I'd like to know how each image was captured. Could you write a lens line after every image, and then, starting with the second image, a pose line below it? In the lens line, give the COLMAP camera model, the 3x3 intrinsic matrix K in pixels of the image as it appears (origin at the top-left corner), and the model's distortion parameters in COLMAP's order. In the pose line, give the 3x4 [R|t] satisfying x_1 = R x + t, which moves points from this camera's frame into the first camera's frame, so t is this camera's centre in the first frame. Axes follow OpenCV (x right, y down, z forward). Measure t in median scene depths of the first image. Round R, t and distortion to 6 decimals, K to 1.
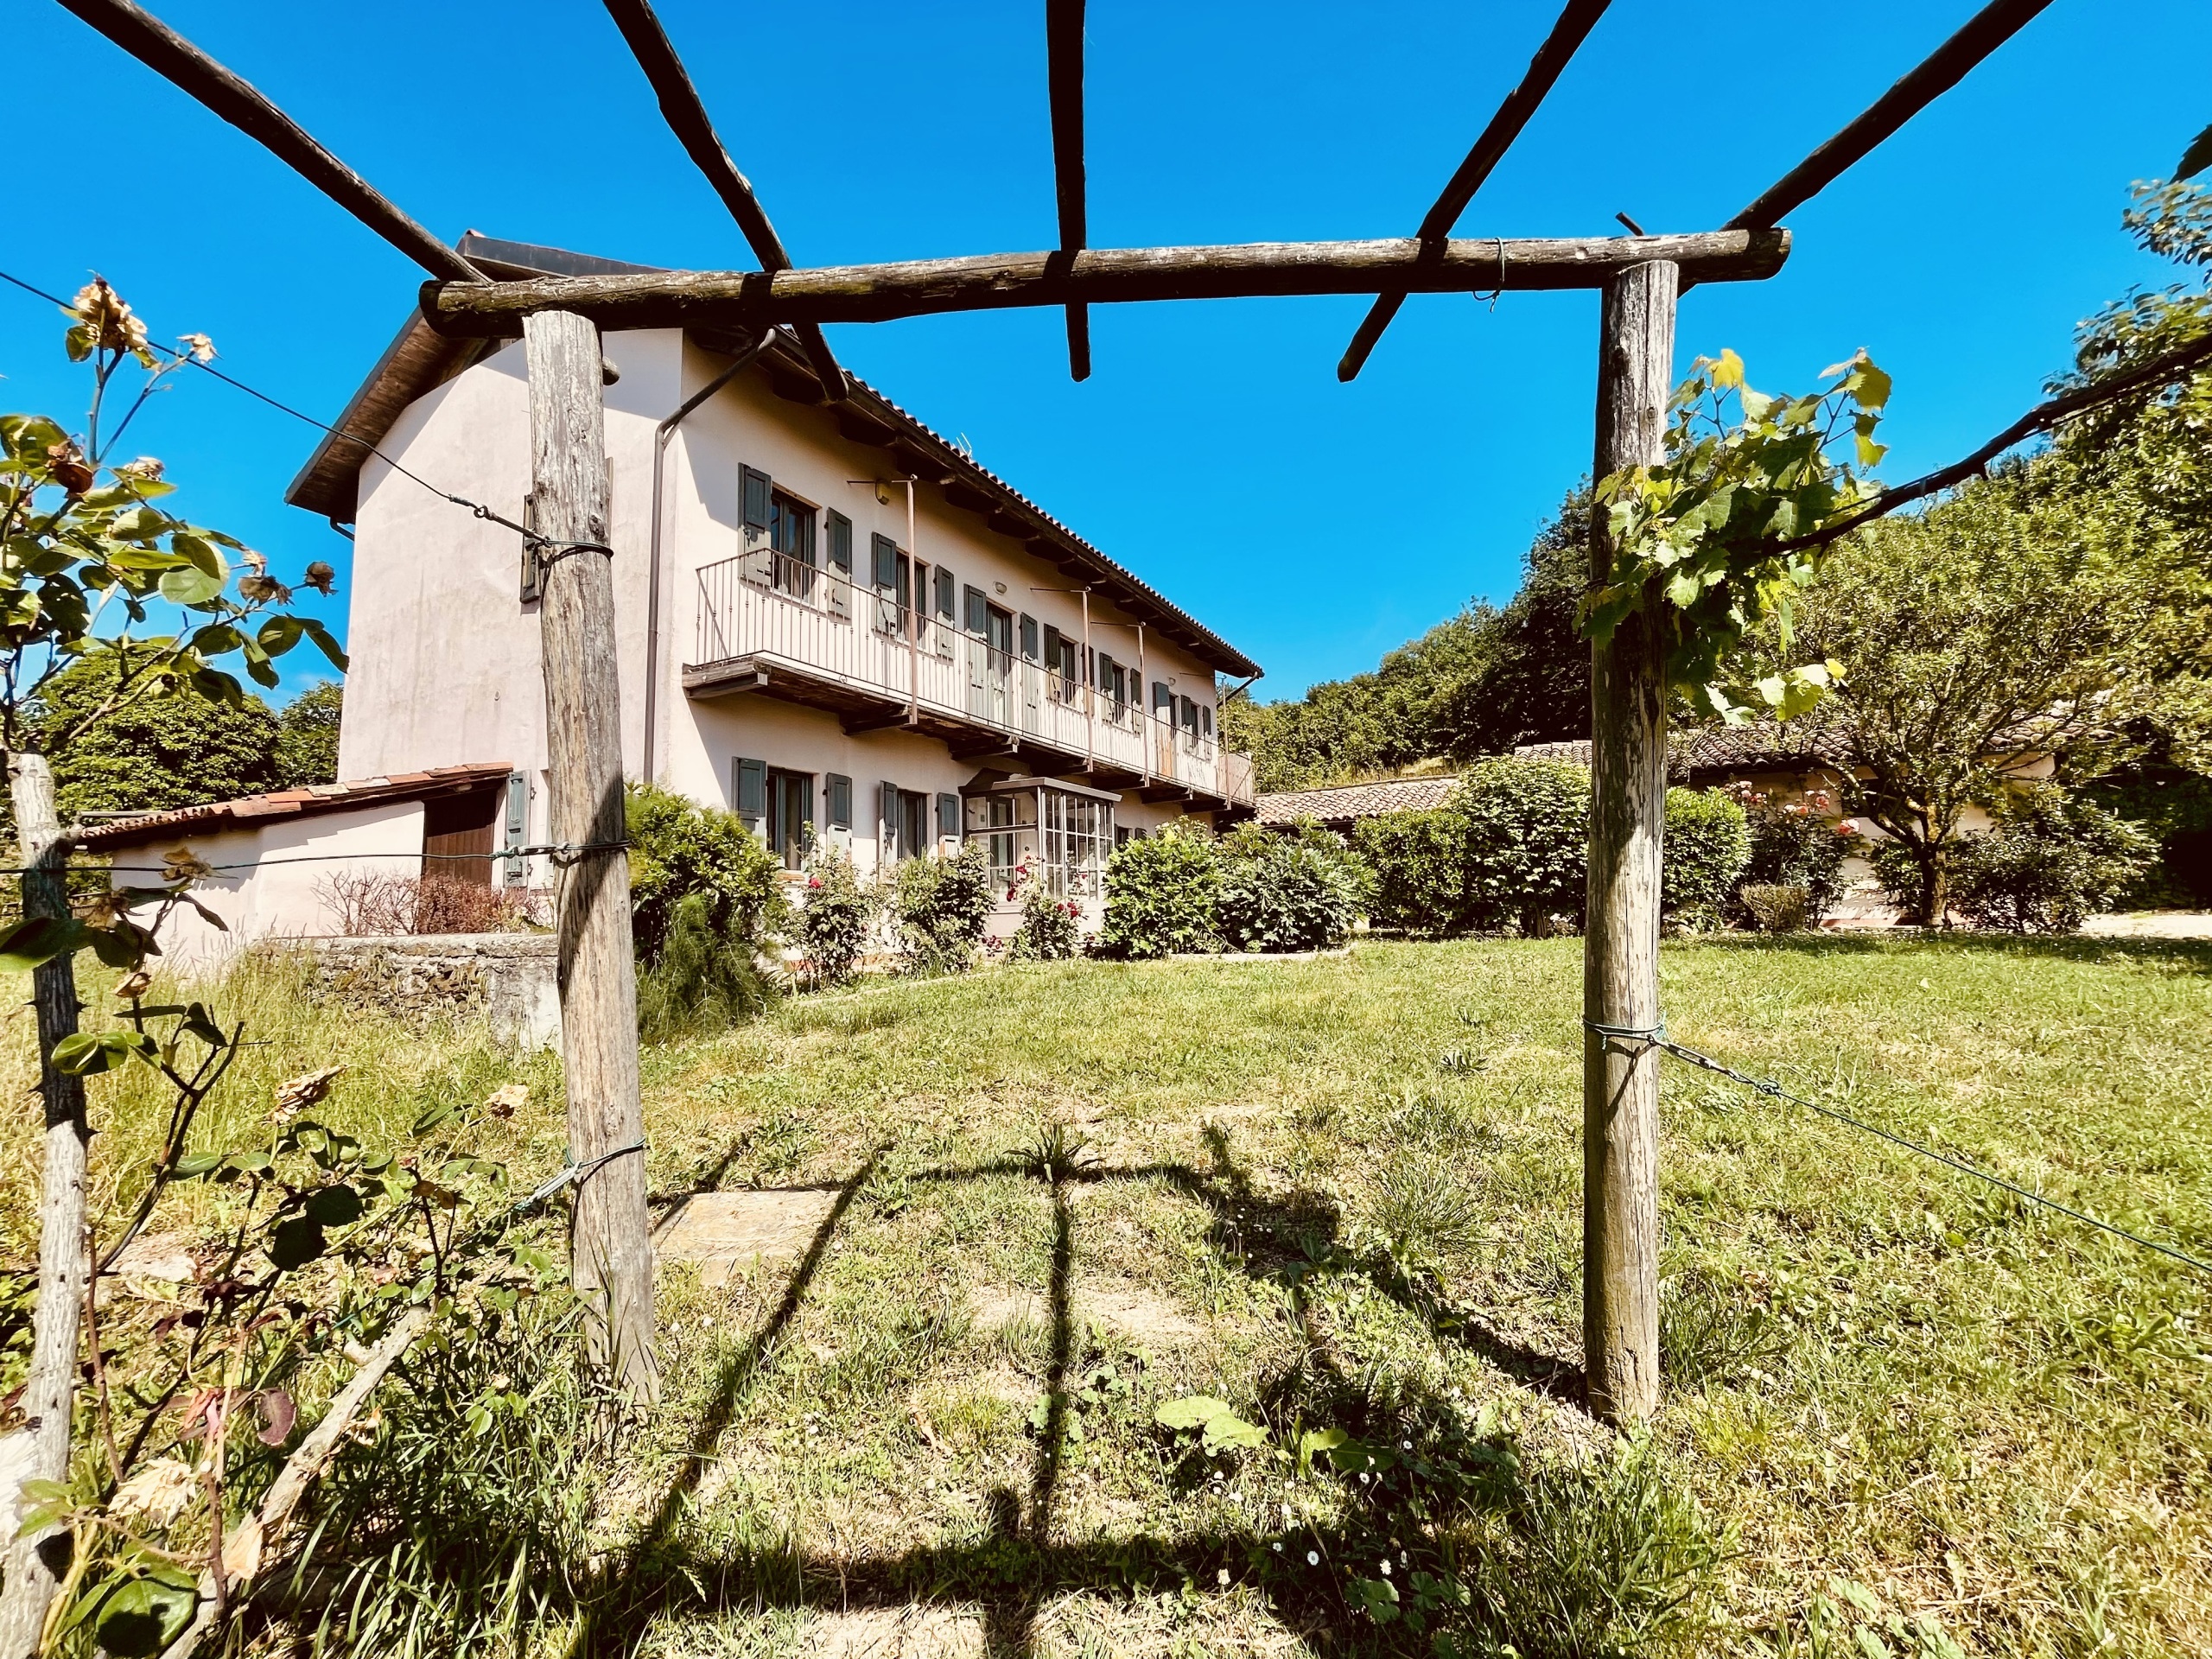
lens RADIAL K [[880.5, 0, 1106.0], [0, 880.5, 829.5], [0, 0, 1]] dist [0.000766, 0.000150]
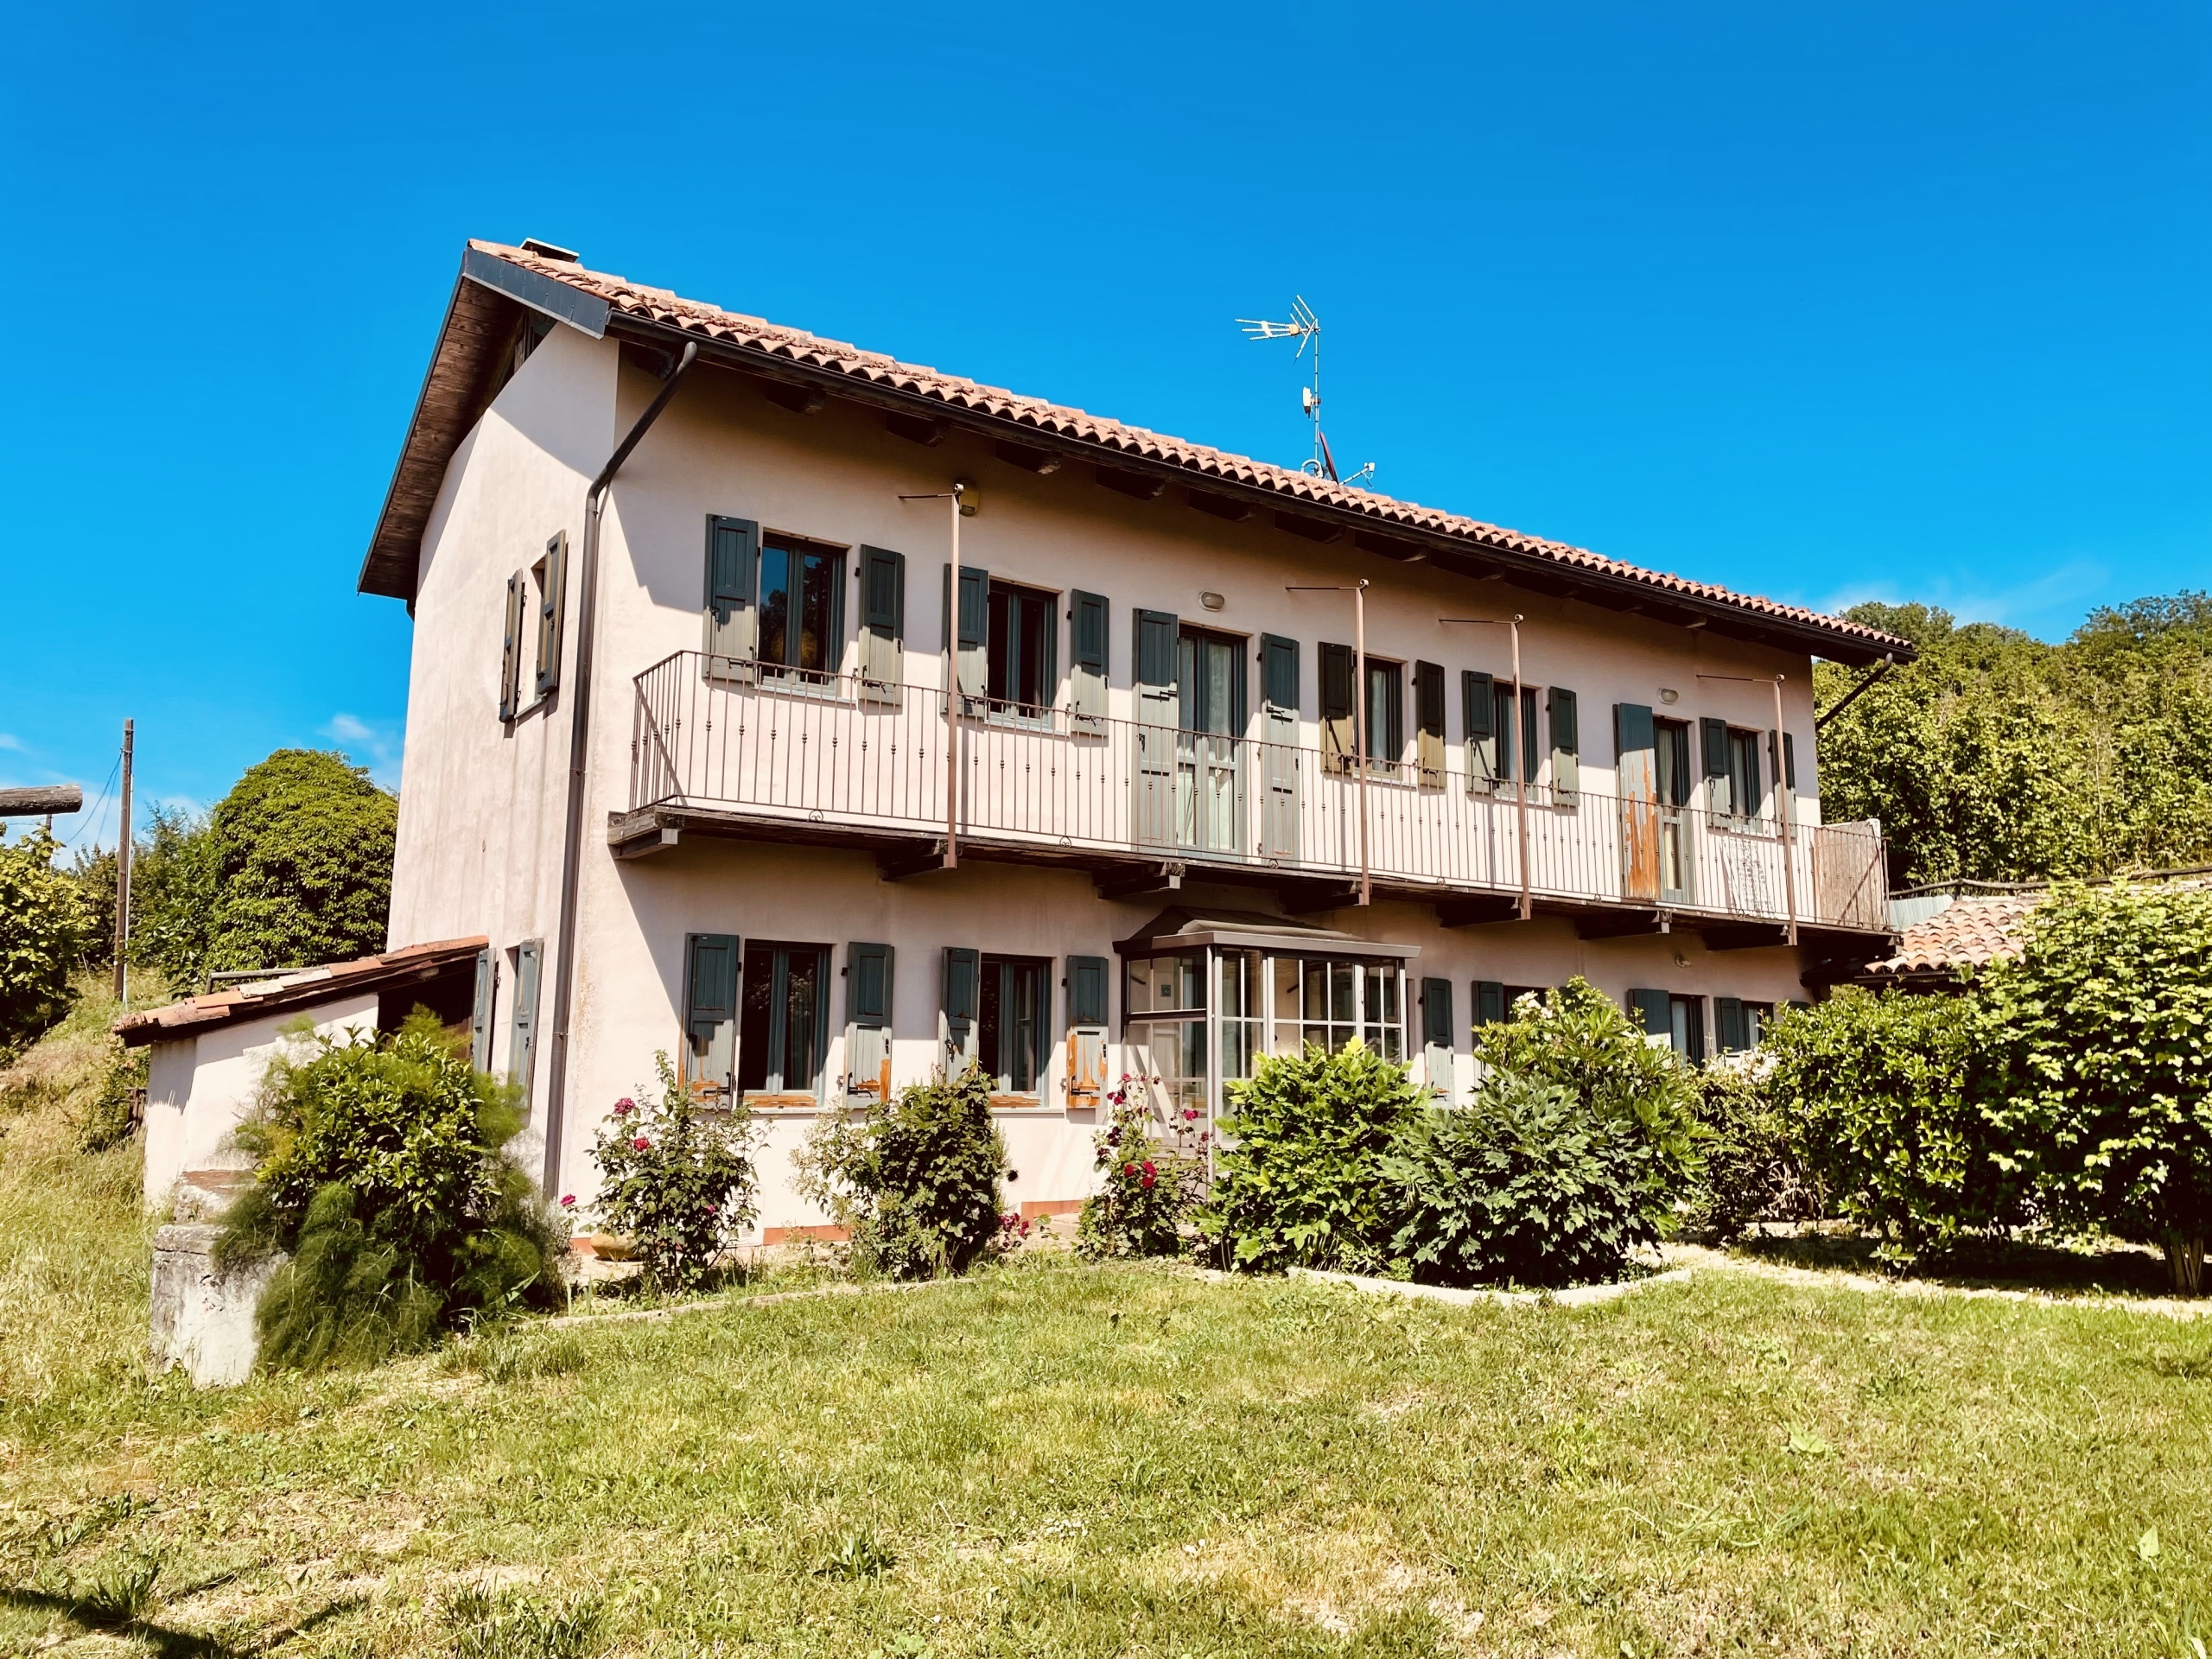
lens RADIAL K [[1634.7, 0, 1106.0], [0, 1634.7, 829.5], [0, 0, 1]] dist [0.078721, -0.112038]
pose [[0.892030, -0.038195, -0.450359, 0.349147], [0.012865, 0.998165, -0.059171, -0.061610], [0.451793, 0.046988, 0.890884, -0.017118]]
